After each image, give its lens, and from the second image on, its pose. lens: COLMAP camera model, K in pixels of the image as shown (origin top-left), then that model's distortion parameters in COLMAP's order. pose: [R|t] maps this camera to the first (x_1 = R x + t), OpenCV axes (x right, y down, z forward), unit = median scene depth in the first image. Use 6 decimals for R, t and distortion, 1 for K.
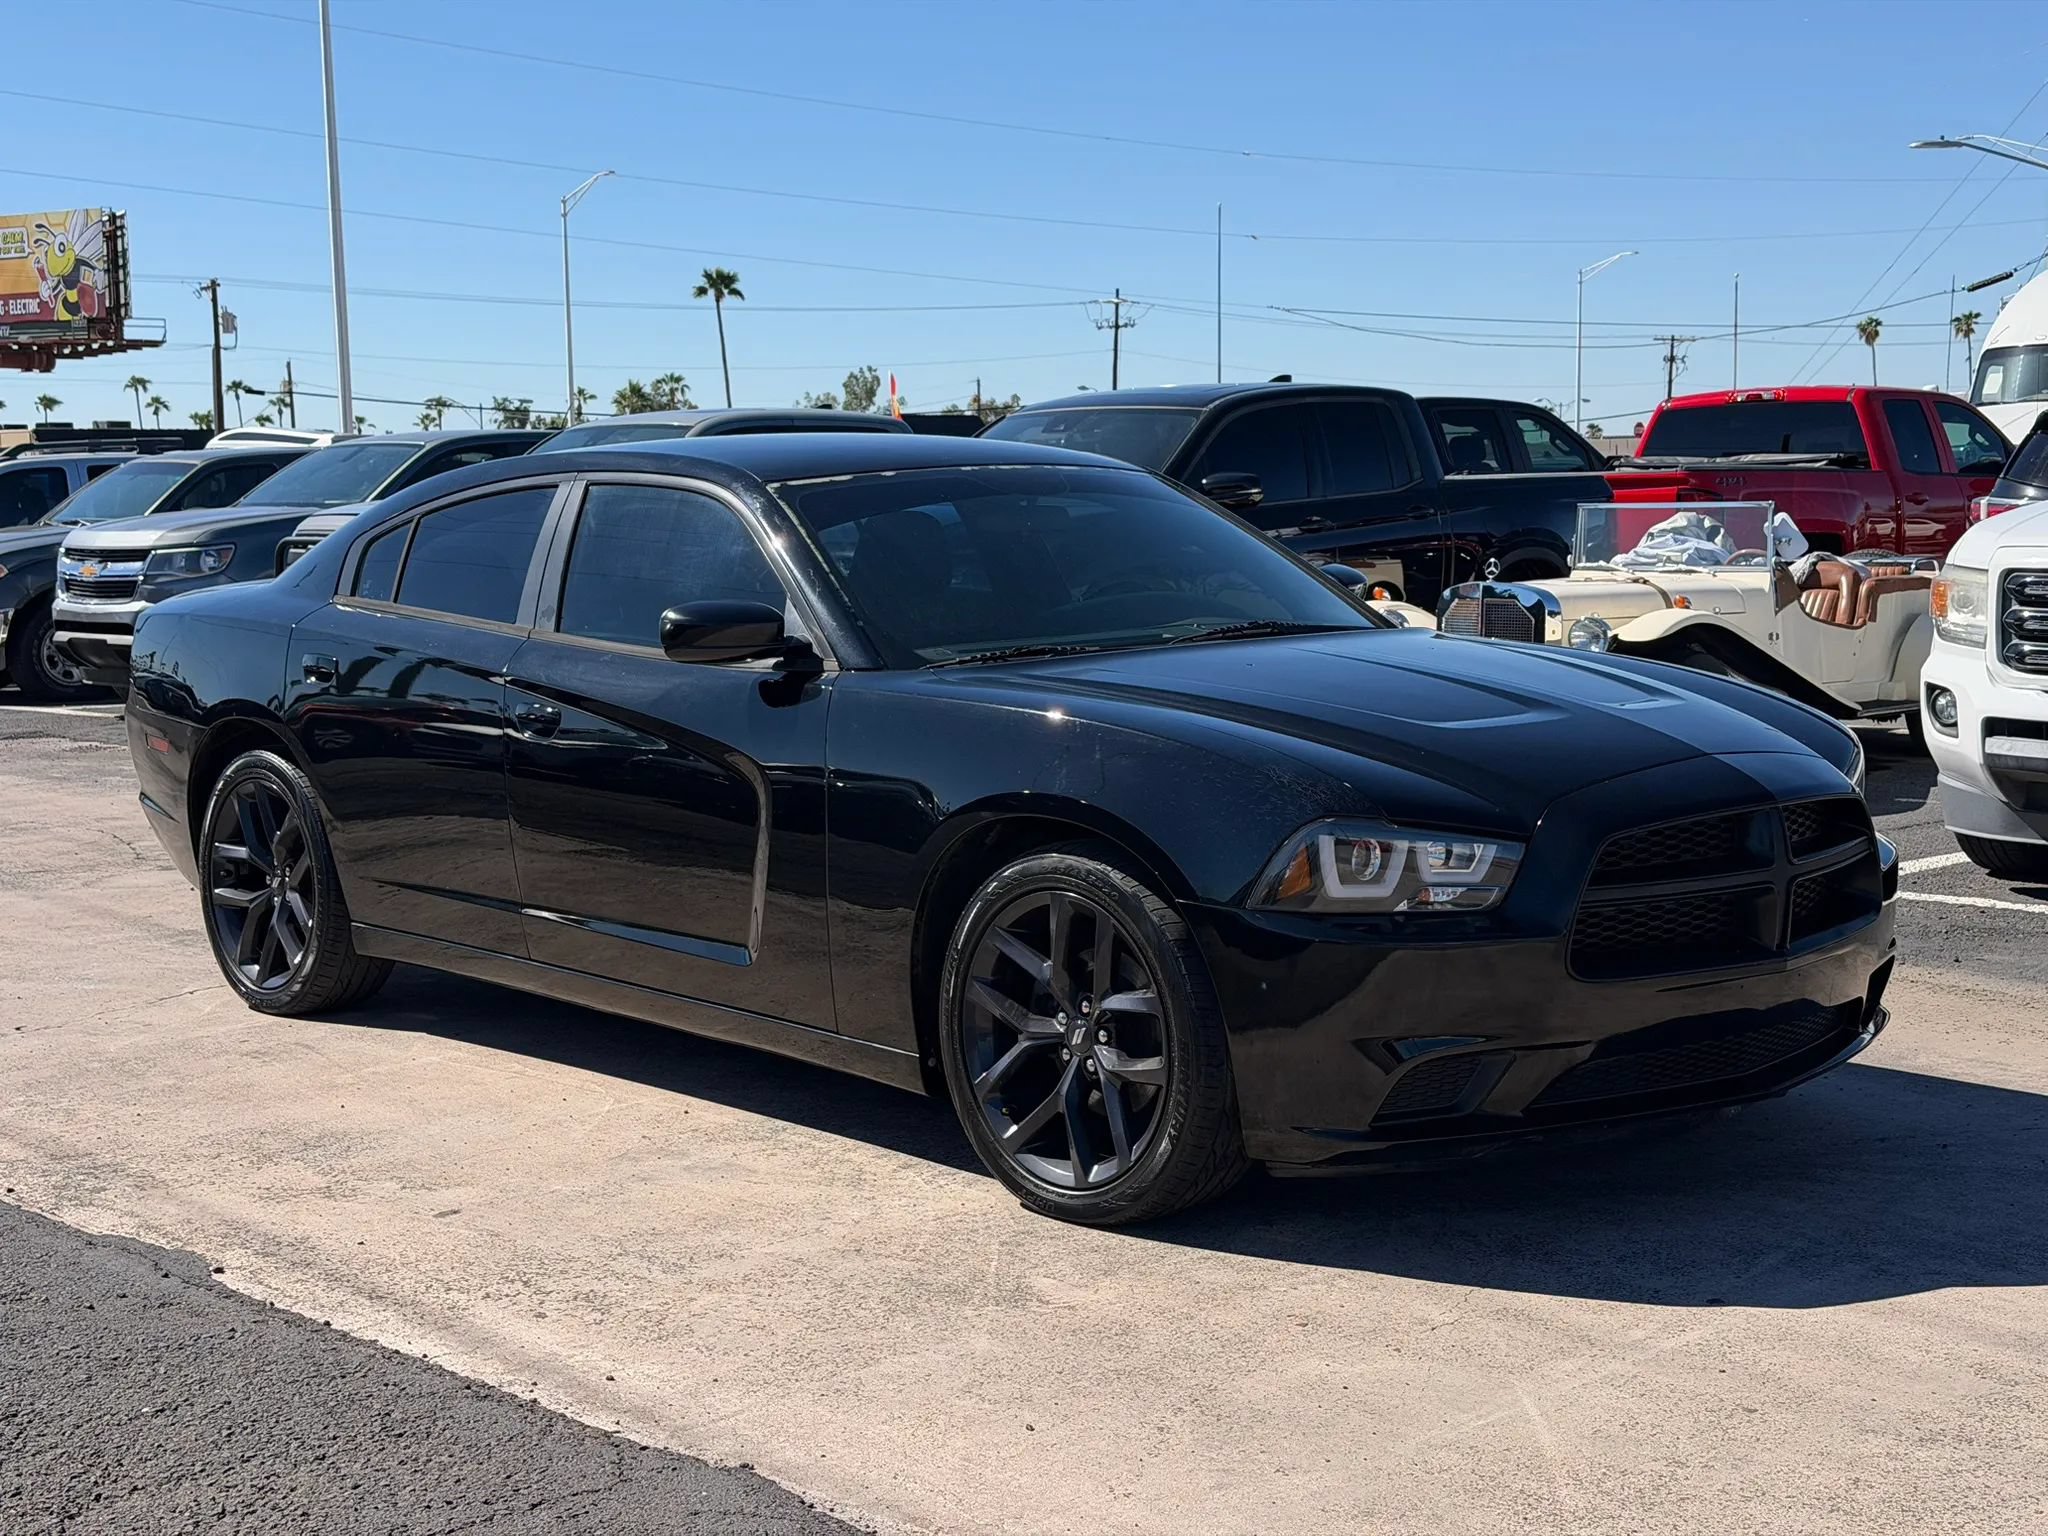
lens RADIAL K [[2845.0, 0, 1014.9], [0, 2845.0, 774.8], [0, 0, 1]] dist [0.120828, 0.000000]
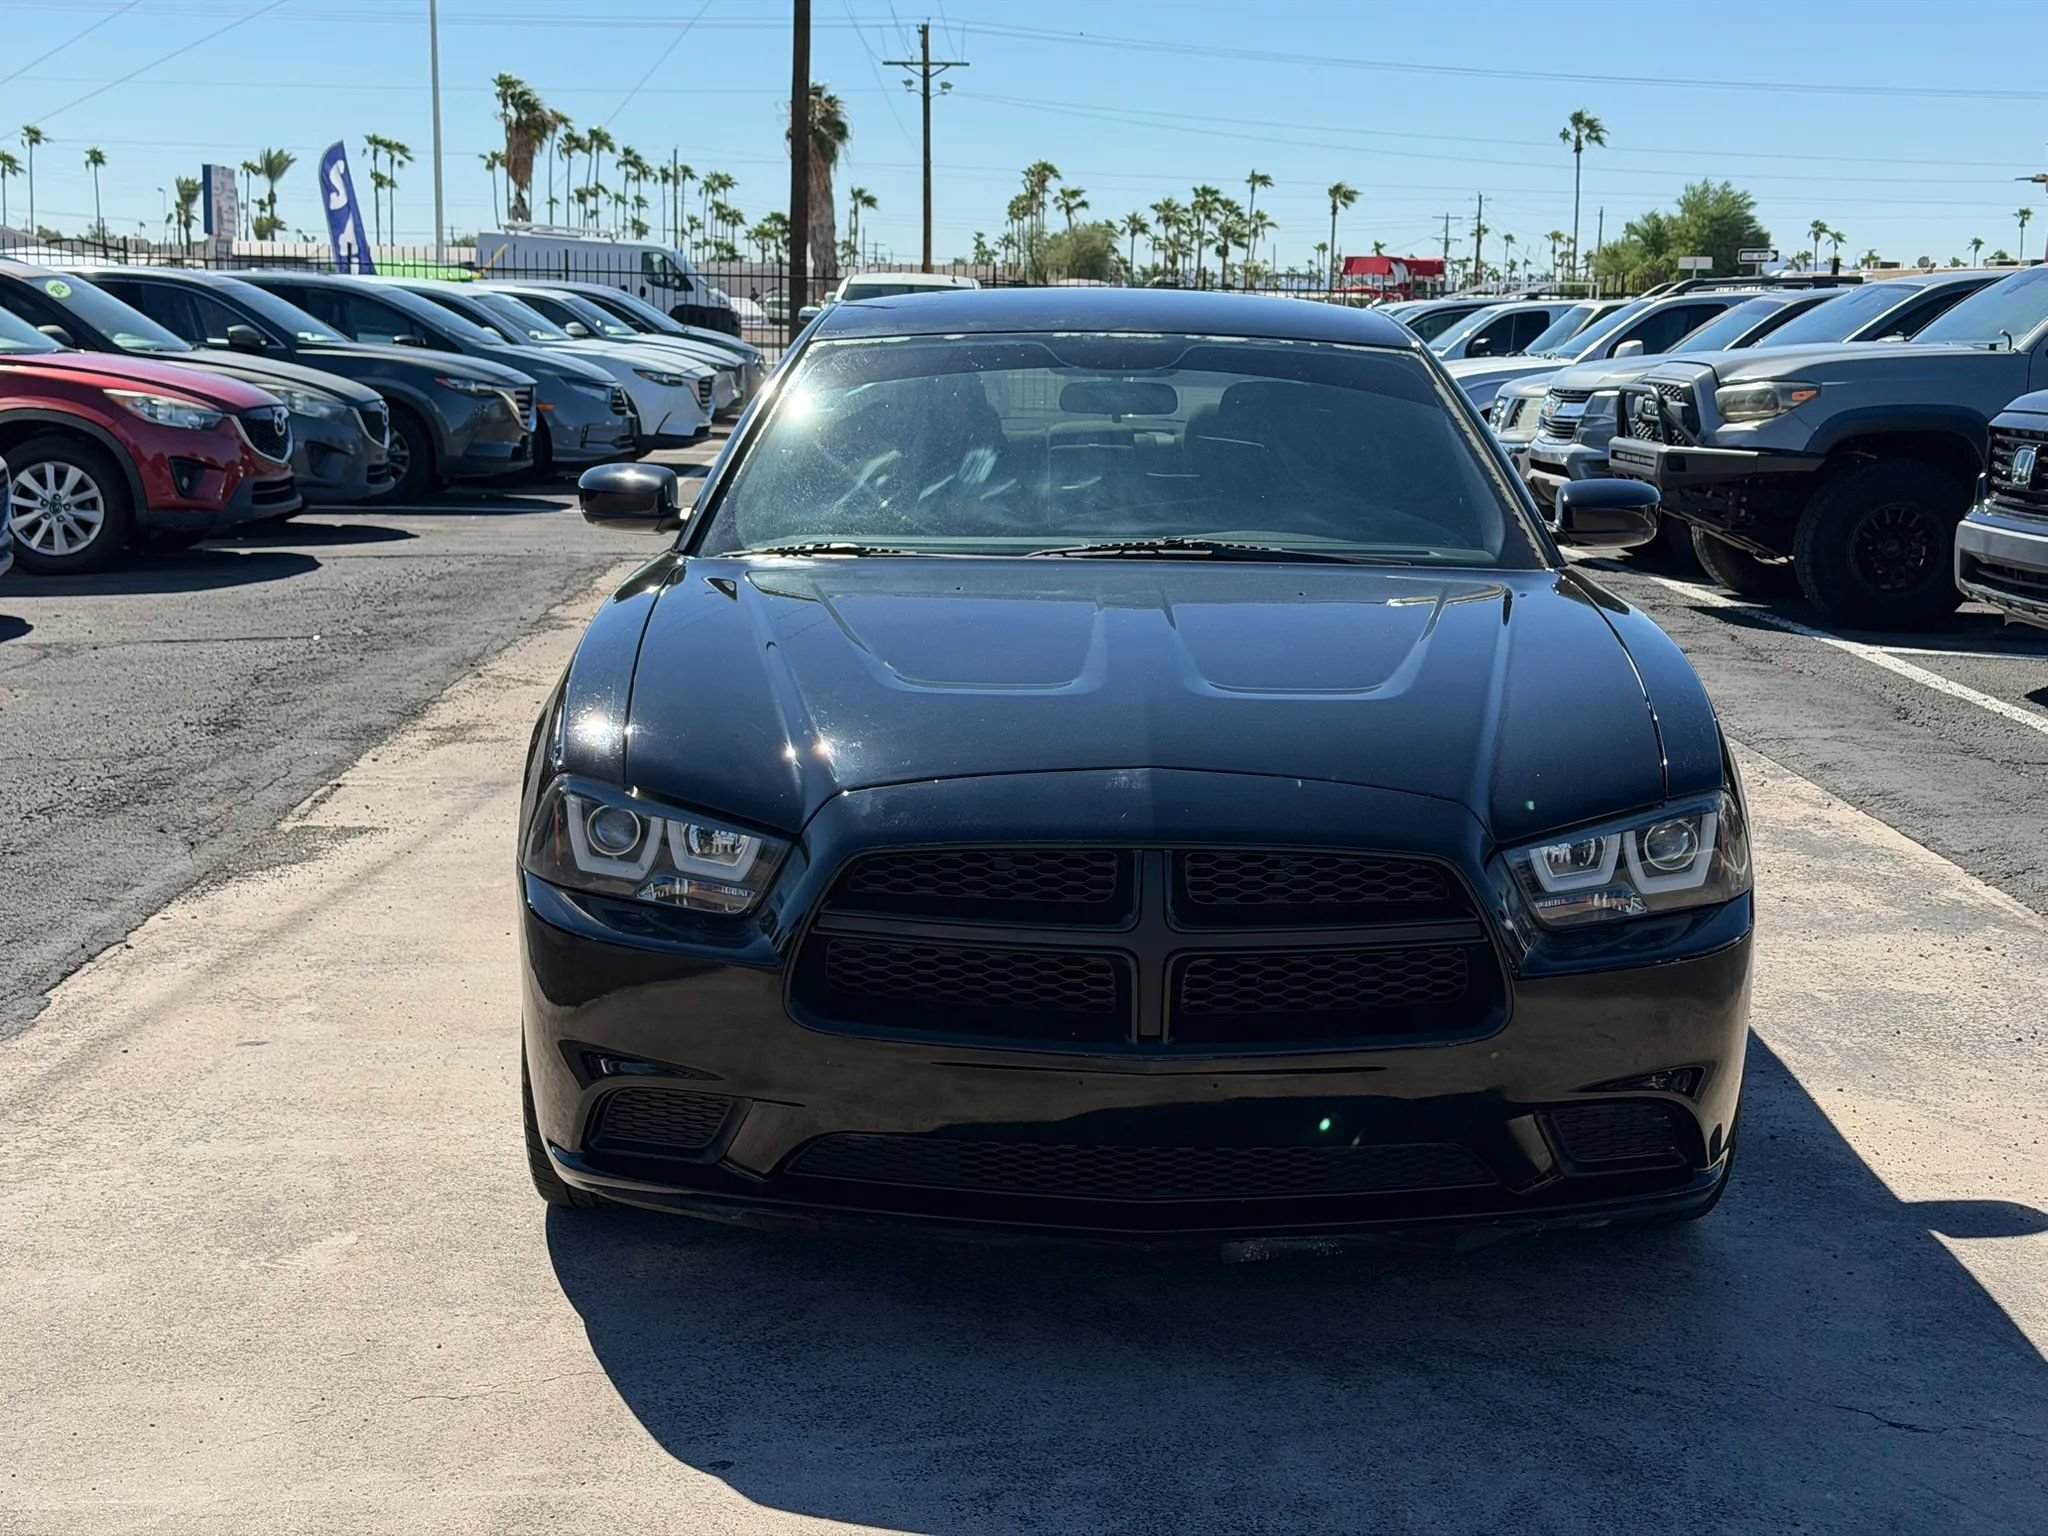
lens RADIAL K [[2845.0, 0, 1072.5], [0, 2845.0, 789.5], [0, 0, 1]] dist [0.120828, 0.000000]
pose [[0.750126, 0.144959, -0.645211, 0.574679], [-0.104963, 0.989409, 0.100259, -0.059709], [0.652912, -0.007483, 0.757397, 0.357296]]
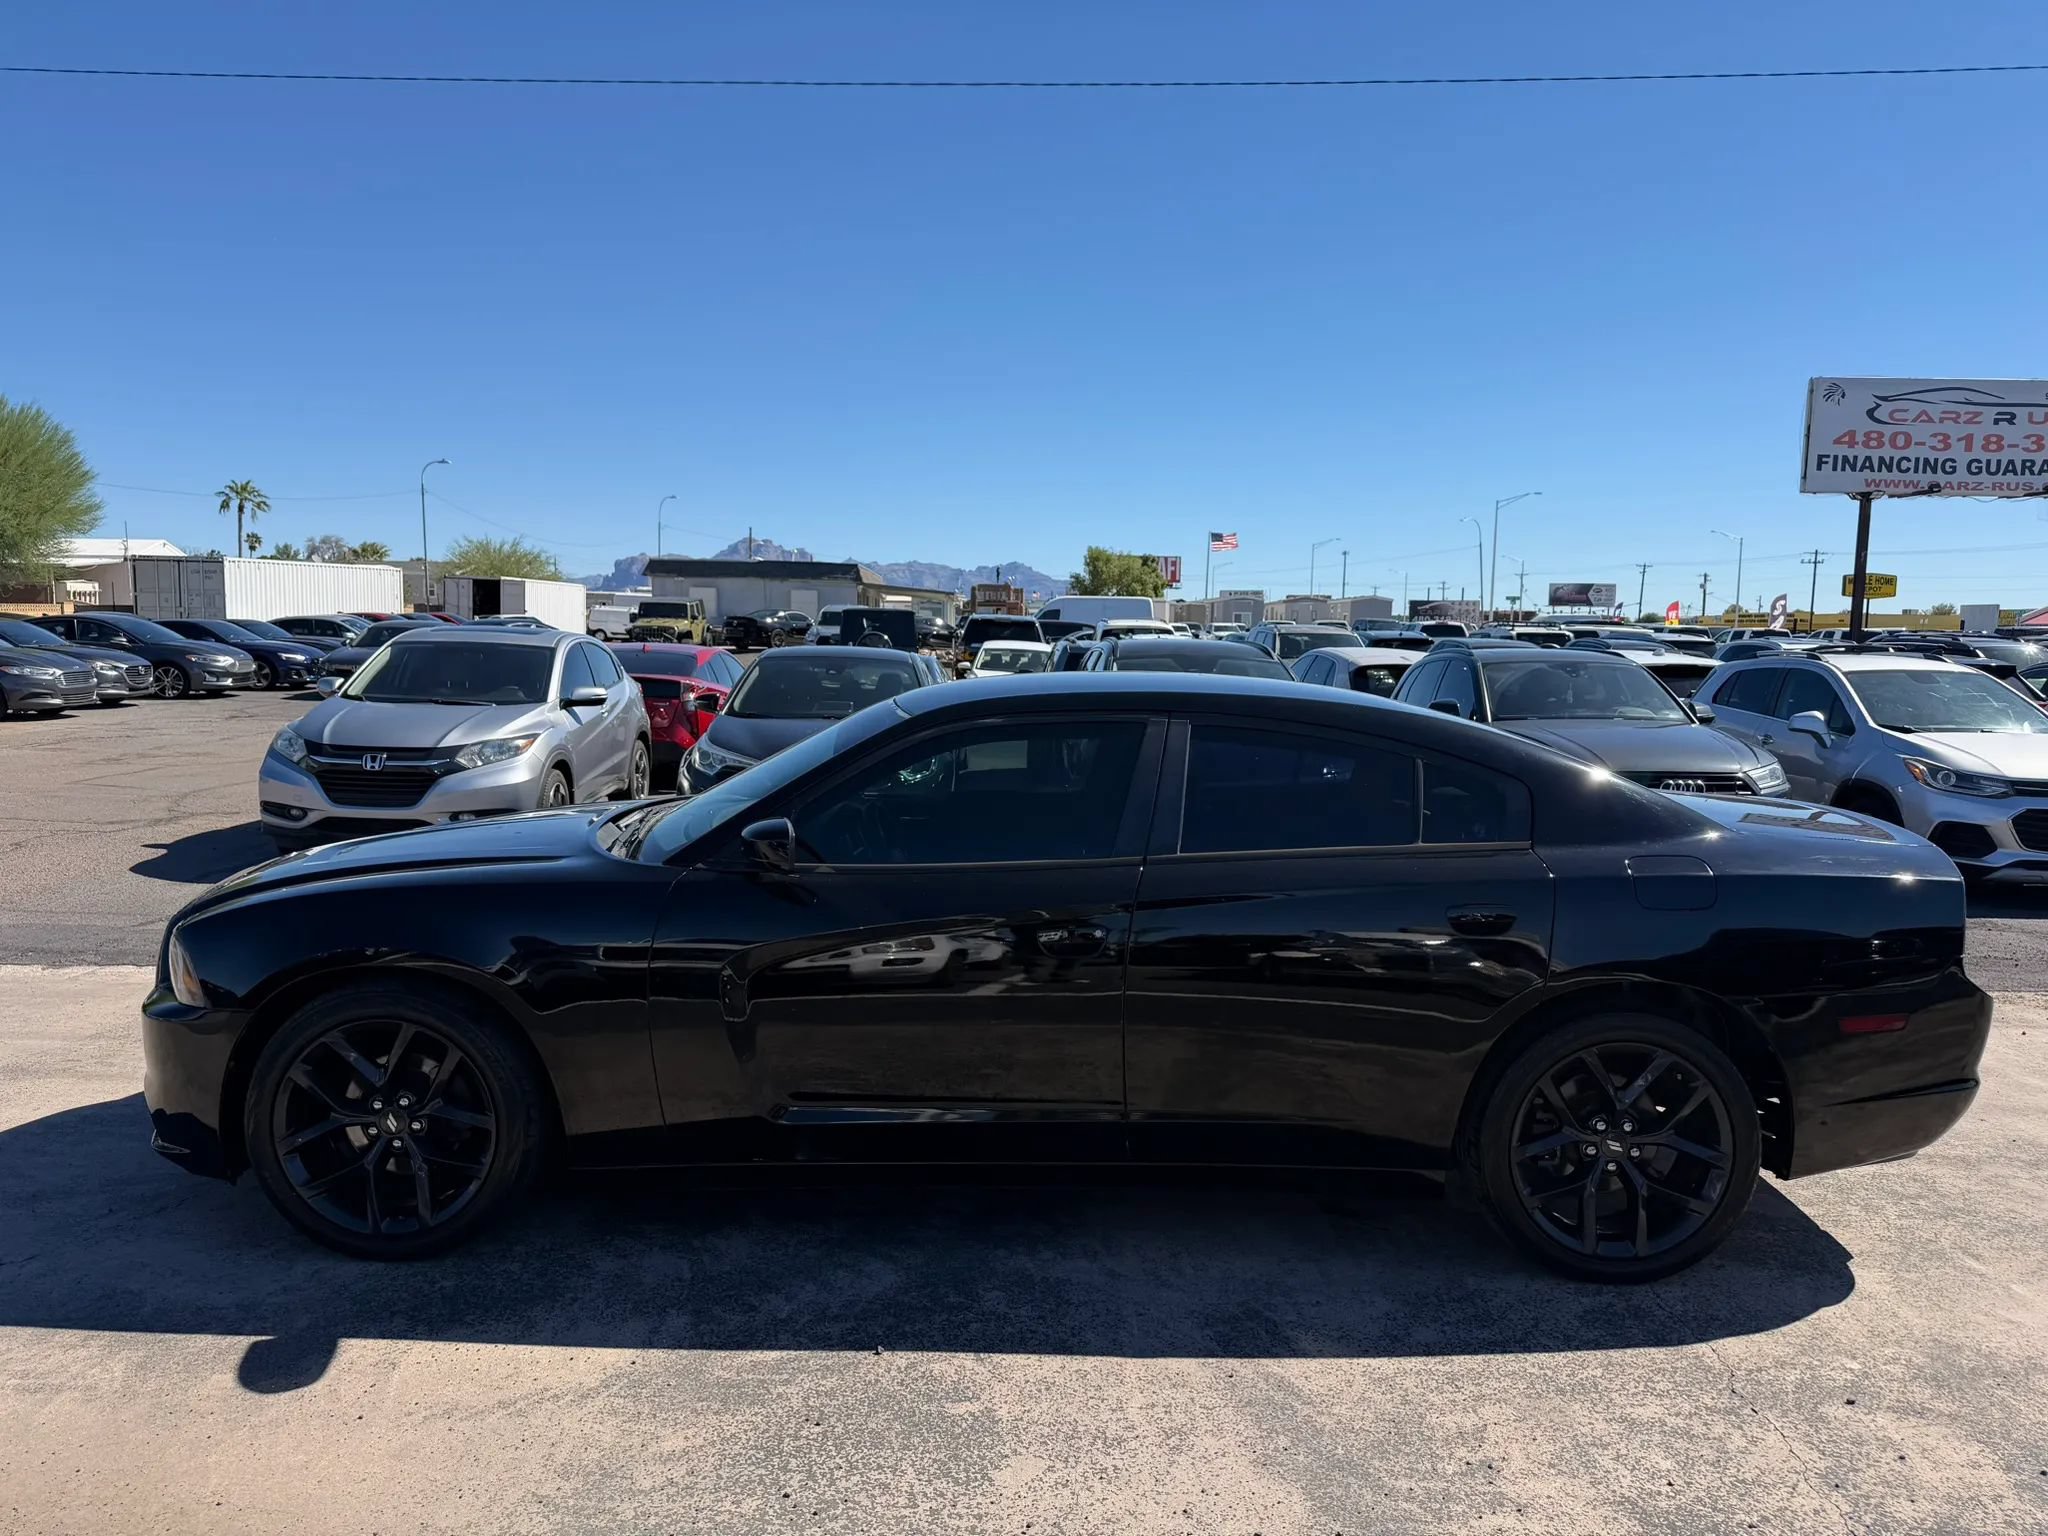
lens RADIAL K [[1444.2, 0, 1025.5], [0, 1444.2, 764.7], [0, 0, 1]] dist [0.022314, -0.026413]
pose [[-0.676364, 0.077365, -0.732493, 0.464392], [-0.080957, 0.980635, 0.178328, -0.210241], [0.732105, 0.179915, -0.657003, 1.545465]]
